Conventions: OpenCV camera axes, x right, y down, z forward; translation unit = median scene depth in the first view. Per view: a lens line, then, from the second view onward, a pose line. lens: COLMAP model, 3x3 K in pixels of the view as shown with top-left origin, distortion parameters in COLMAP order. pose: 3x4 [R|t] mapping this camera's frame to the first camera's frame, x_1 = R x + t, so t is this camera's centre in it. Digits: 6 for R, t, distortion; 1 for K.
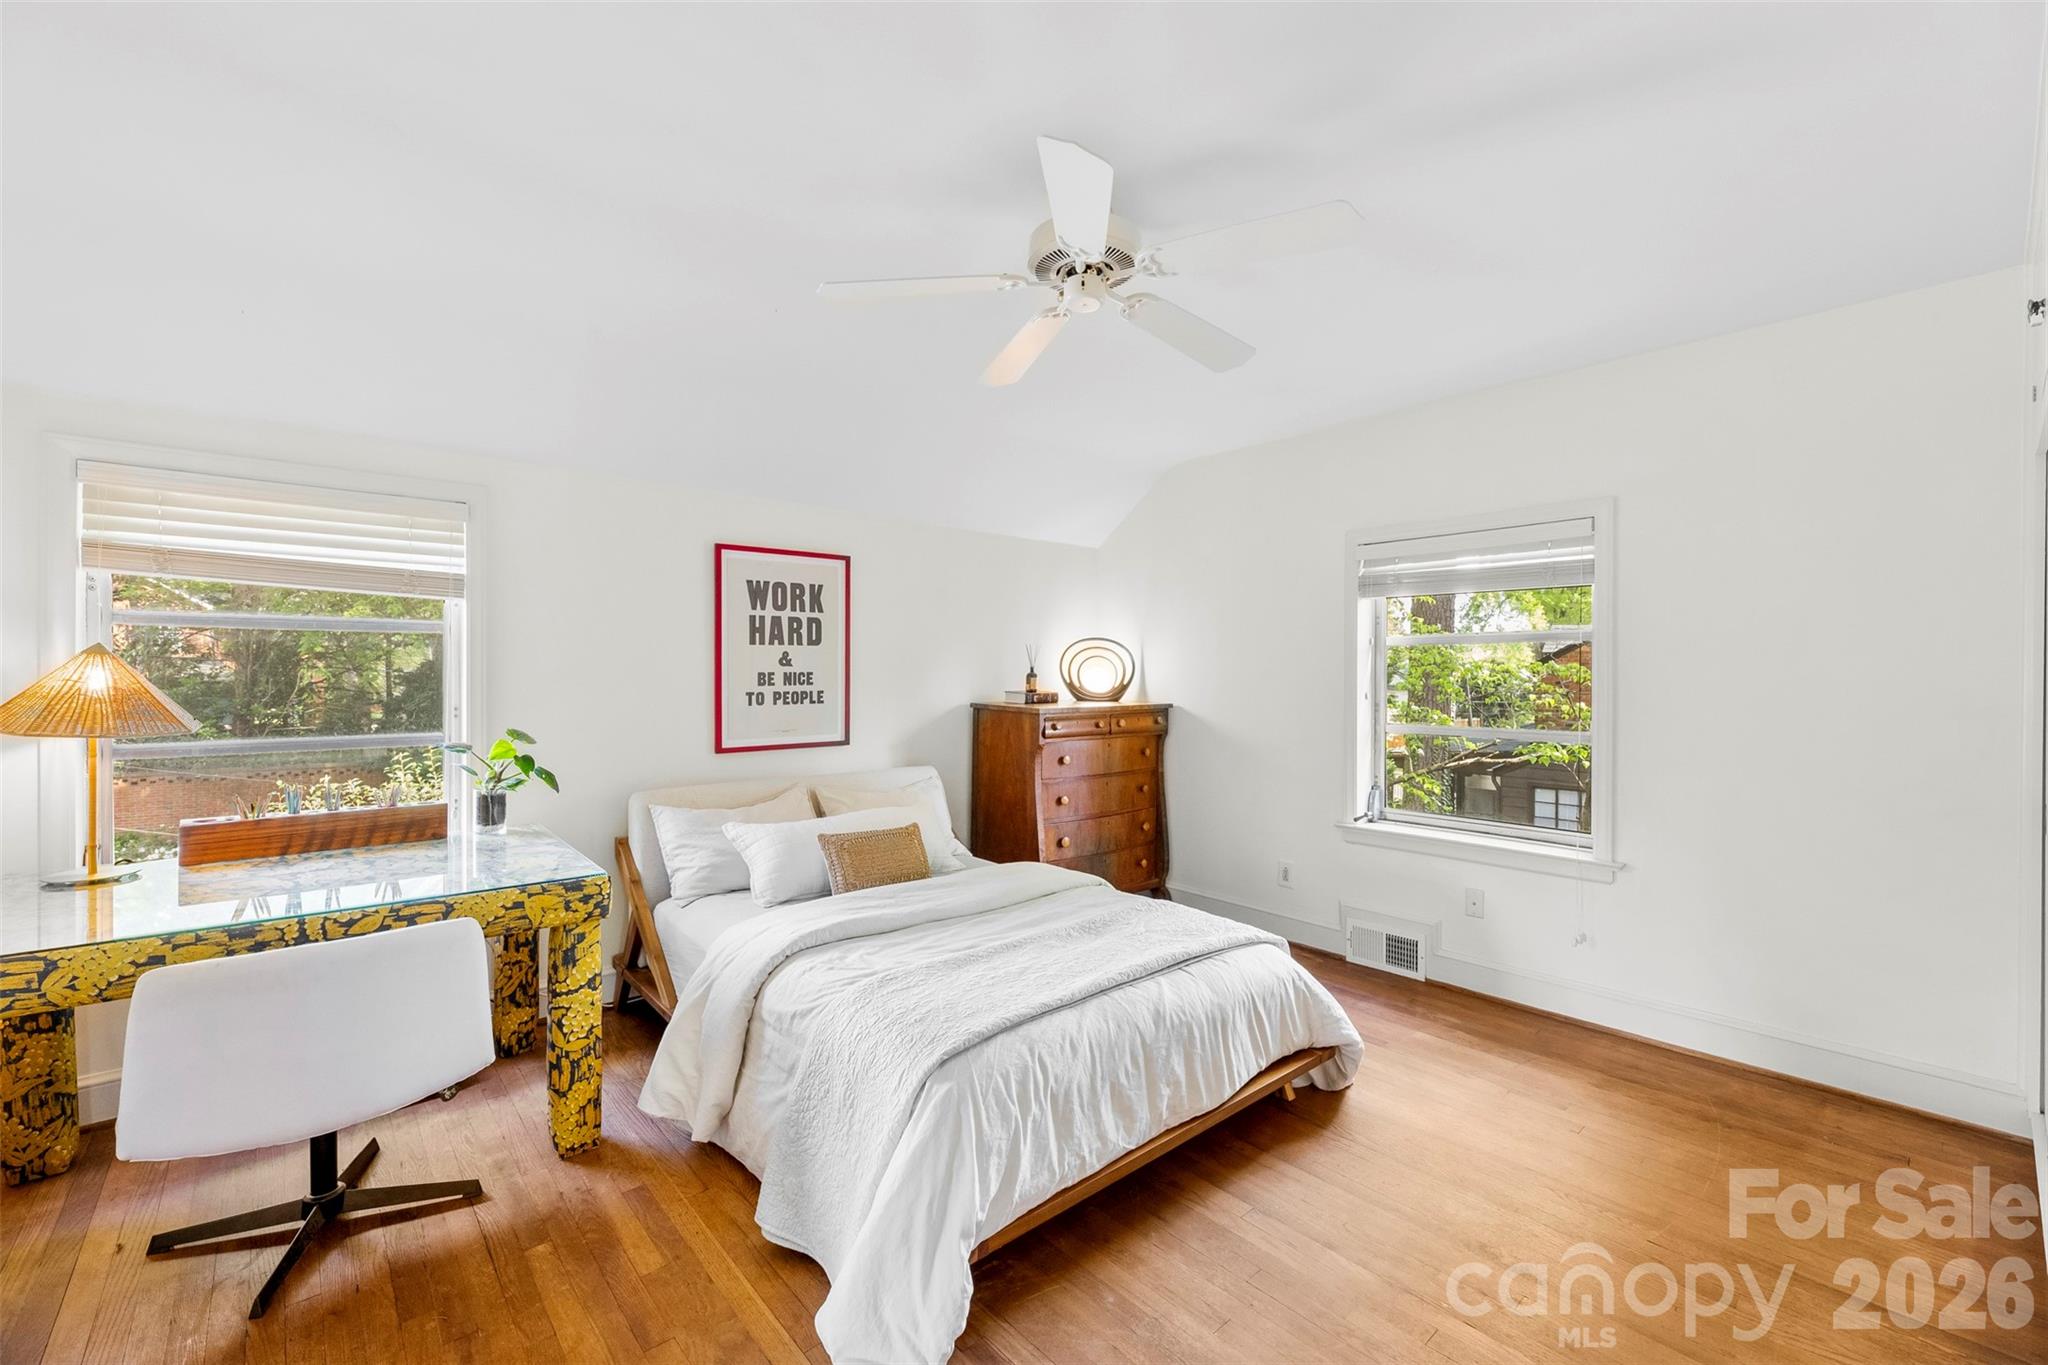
lens RADIAL K [[830.9, 0, 1019.7], [0, 830.9, 681.0], [0, 0, 1]] dist [0.004308, -0.001004]
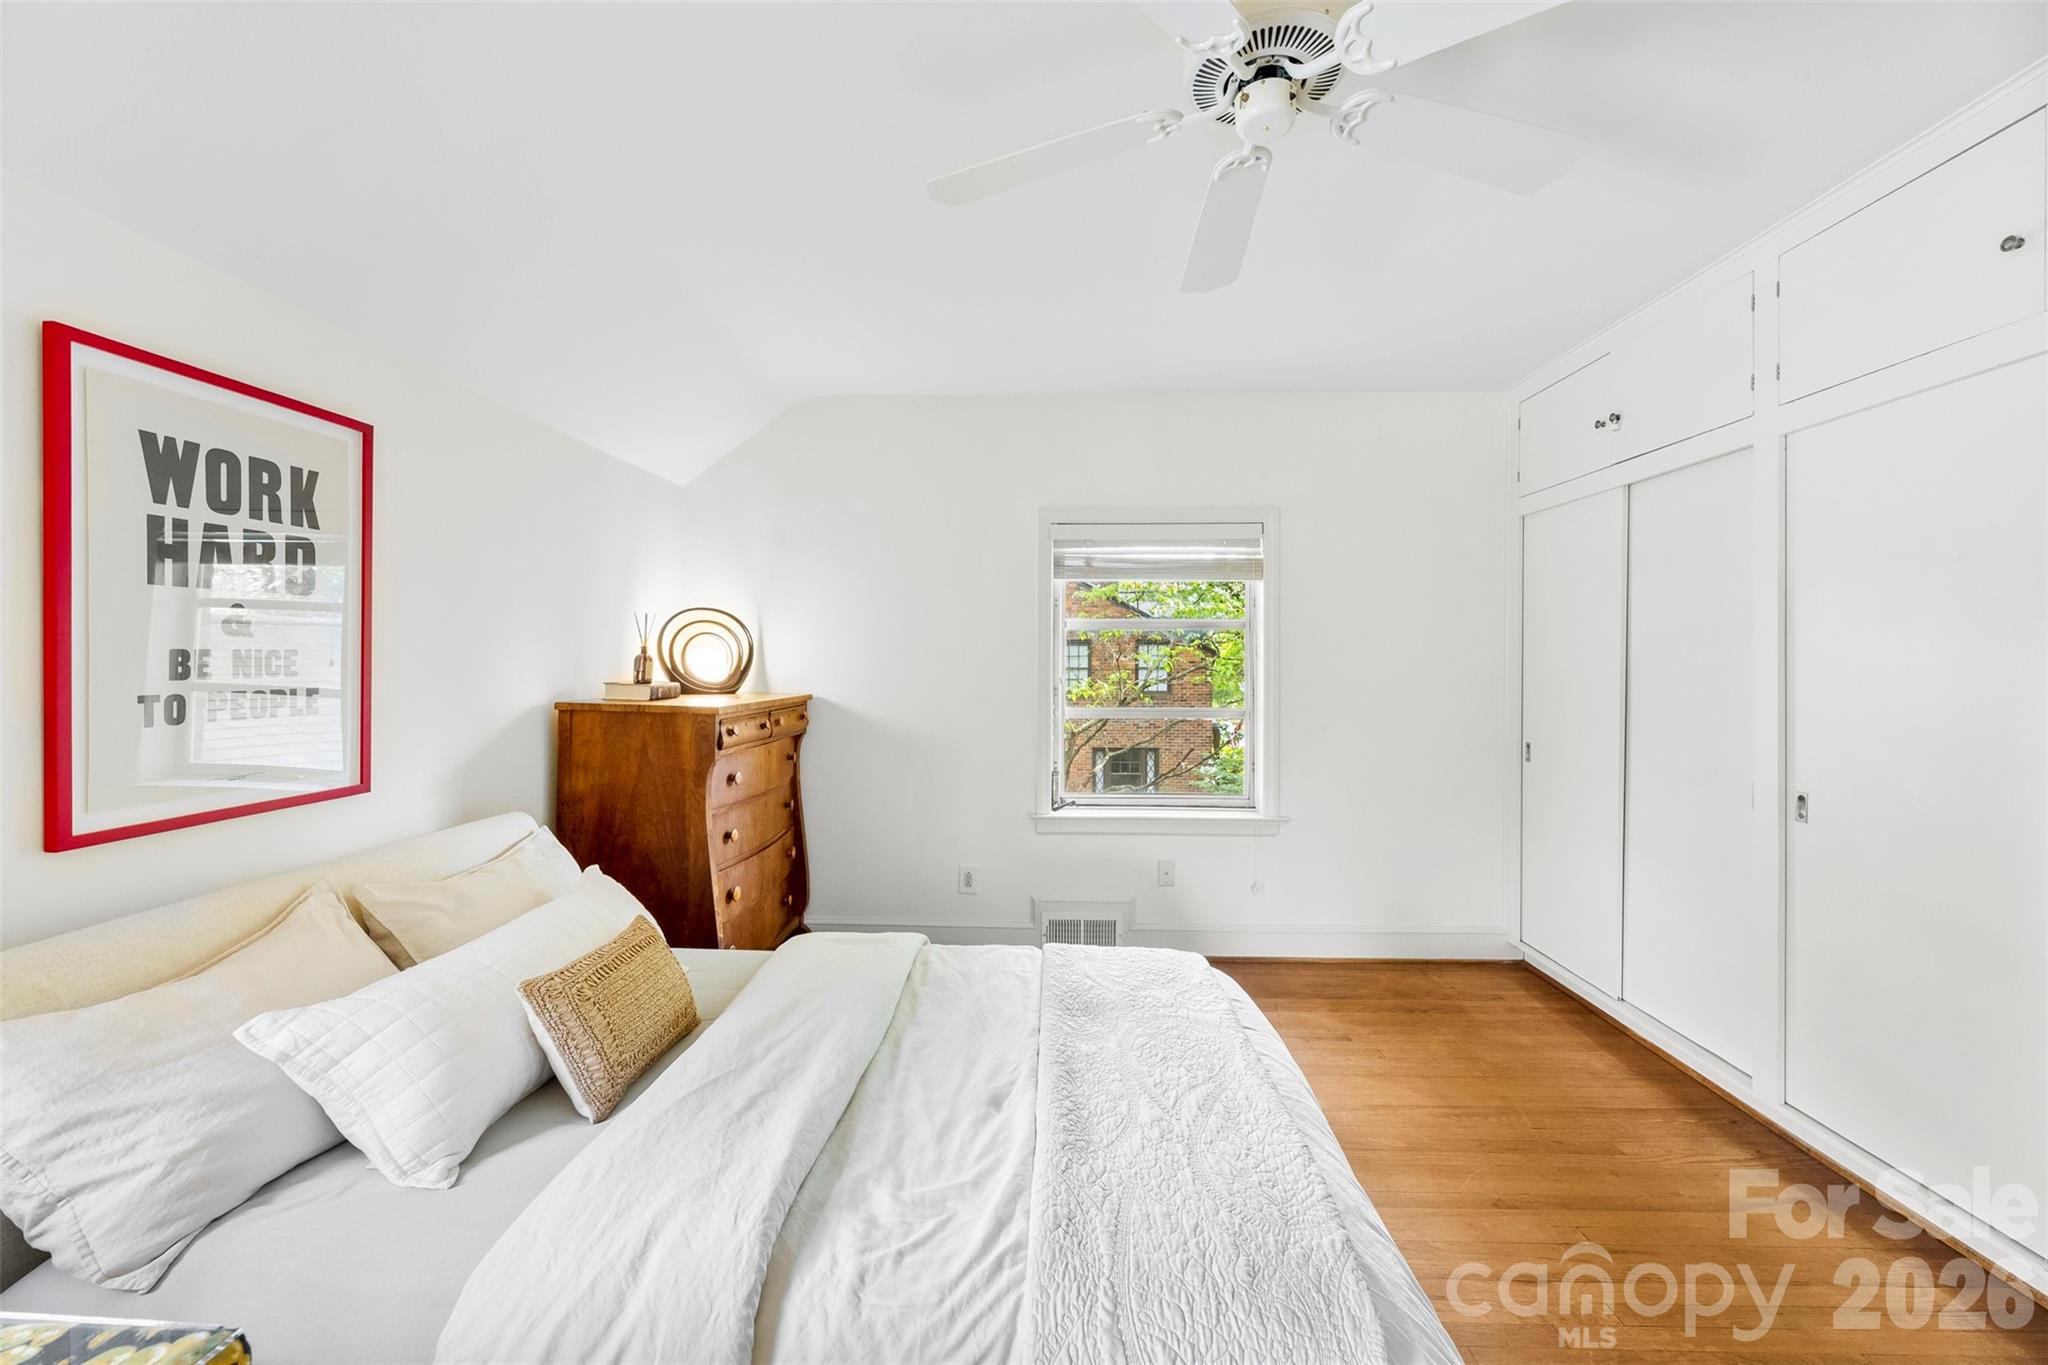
lens RADIAL K [[830.9, 0, 1024.5], [0, 830.9, 667.5], [0, 0, 1]] dist [0.004308, -0.001004]
pose [[0.683854, -0.005725, 0.729596, -0.318828], [0.004170, 0.999984, 0.003938, -0.000683], [-0.729607, 0.000349, 0.683867, 0.367103]]
